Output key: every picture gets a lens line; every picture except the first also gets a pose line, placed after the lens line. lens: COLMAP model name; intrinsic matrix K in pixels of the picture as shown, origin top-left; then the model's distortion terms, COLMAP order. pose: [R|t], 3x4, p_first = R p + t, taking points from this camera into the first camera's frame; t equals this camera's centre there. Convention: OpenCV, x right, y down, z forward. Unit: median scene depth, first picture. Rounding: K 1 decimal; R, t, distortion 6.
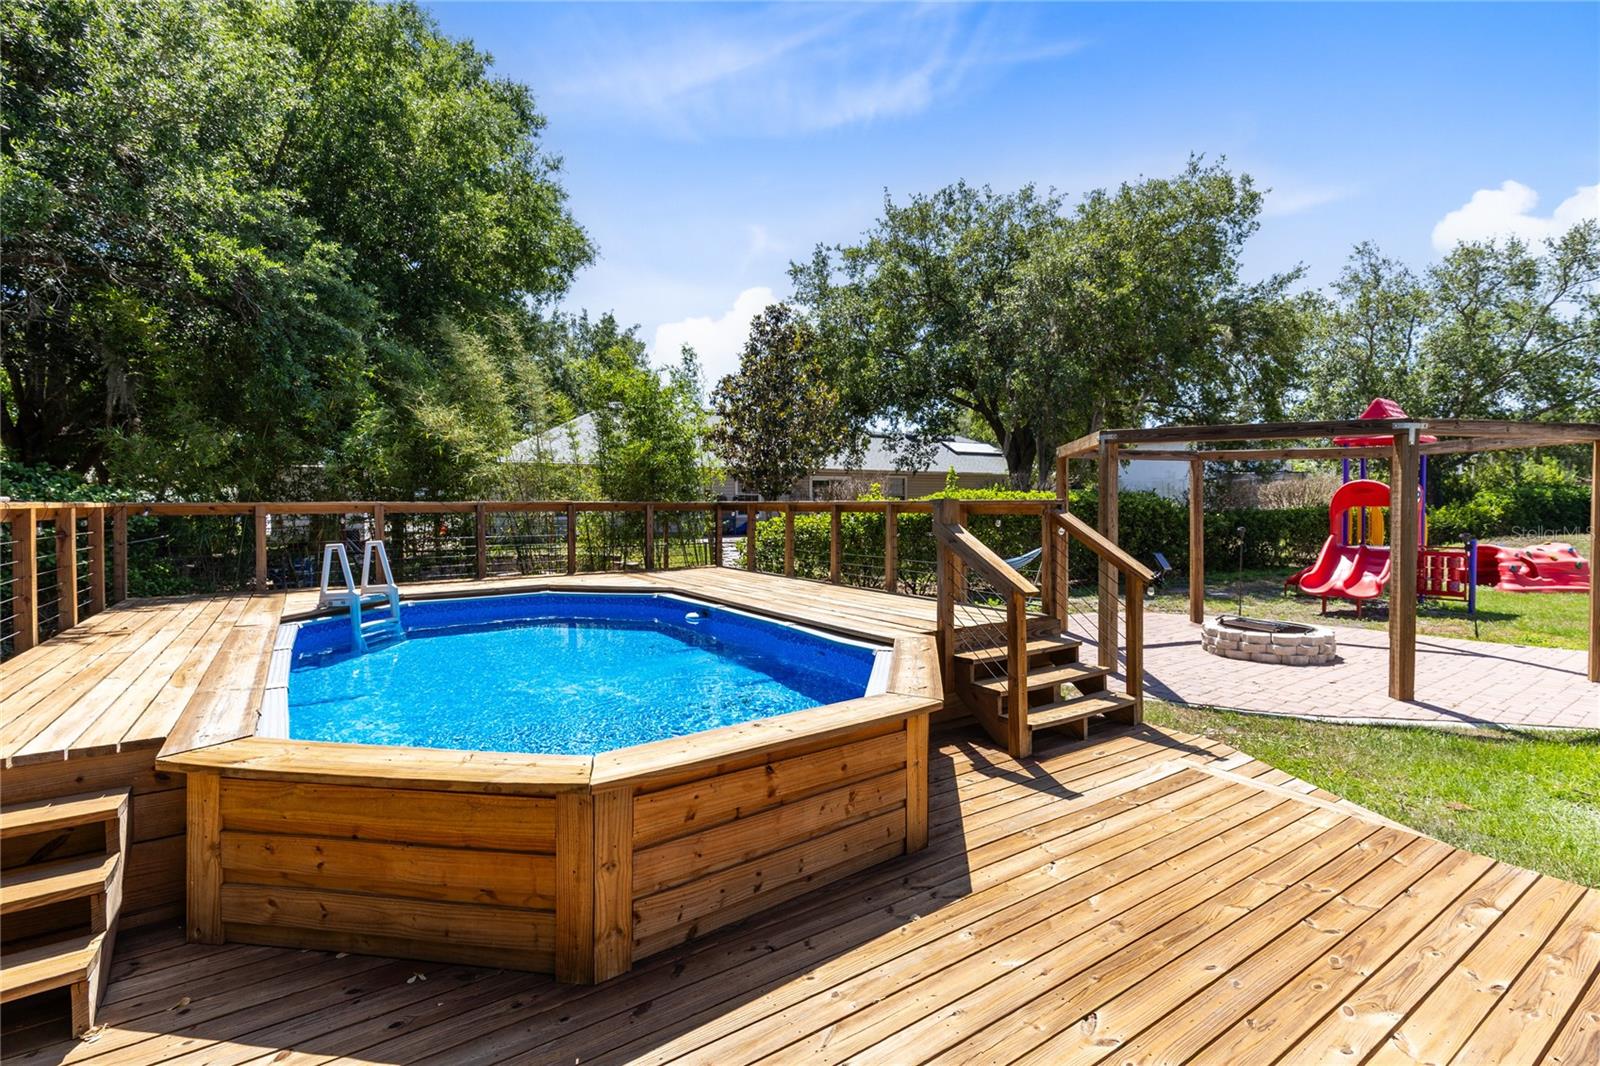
lens RADIAL K [[729.2, 0, 822.2], [0, 729.2, 524.0], [0, 0, 1]] dist [0.009215, -0.001441]
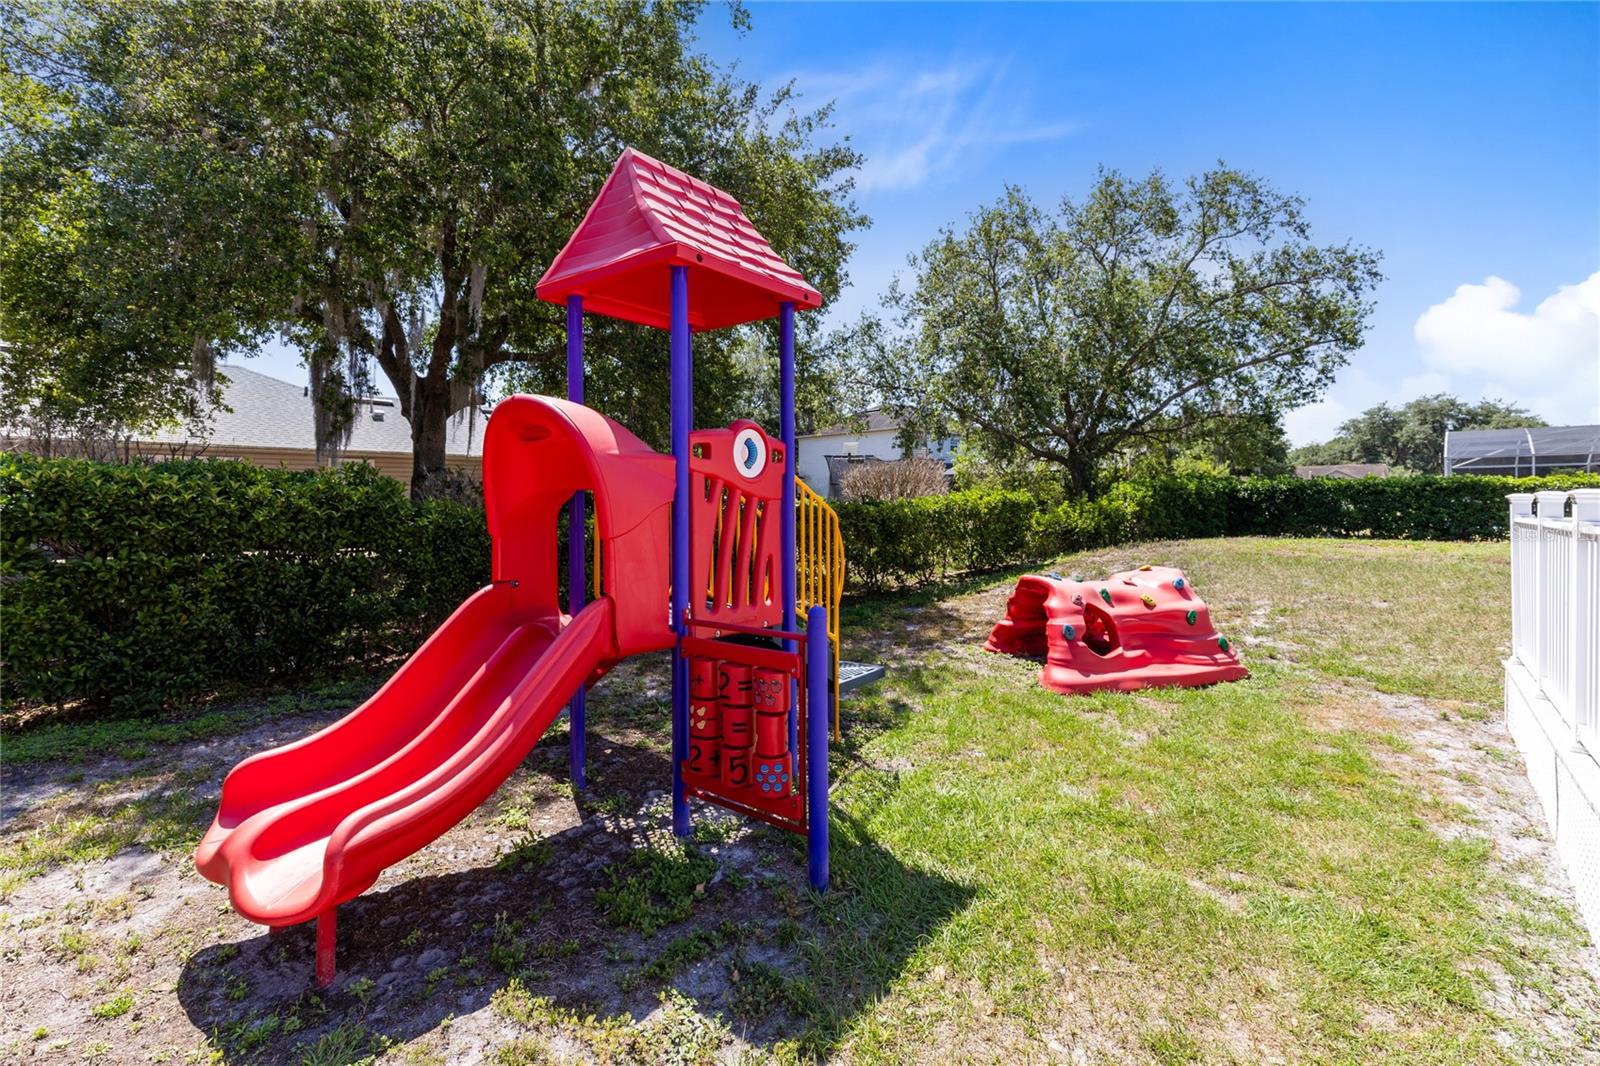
lens RADIAL K [[729.2, 0, 806.1], [0, 729.2, 490.7], [0, 0, 1]] dist [0.009215, -0.001441]
pose [[0.966843, 0.000243, 0.255371, 0.581020], [0.011565, 0.998932, -0.044738, -0.006888], [-0.255109, 0.046208, 0.965808, 0.524607]]
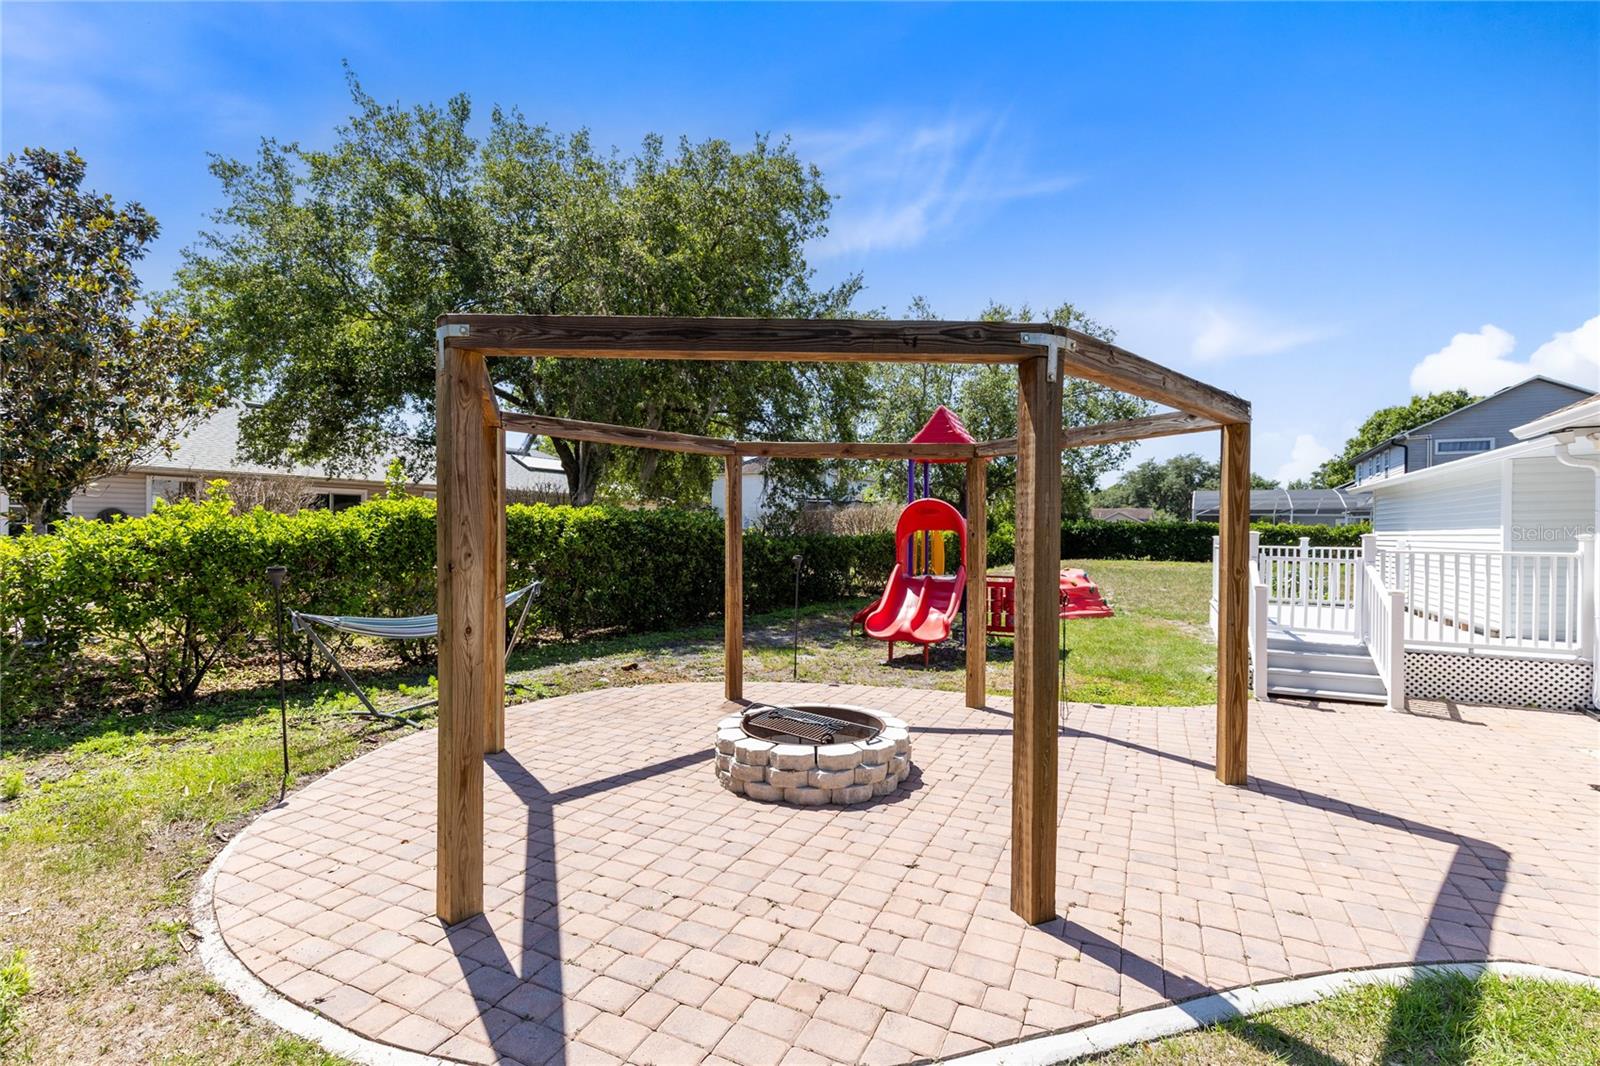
lens RADIAL K [[729.2, 0, 803.1], [0, 729.2, 534.9], [0, 0, 1]] dist [0.009215, -0.001441]
pose [[0.884200, 0.008234, 0.467036, 0.162761], [0.003295, 0.999710, -0.023864, 0.001202], [-0.467097, 0.022639, 0.883916, 0.241737]]
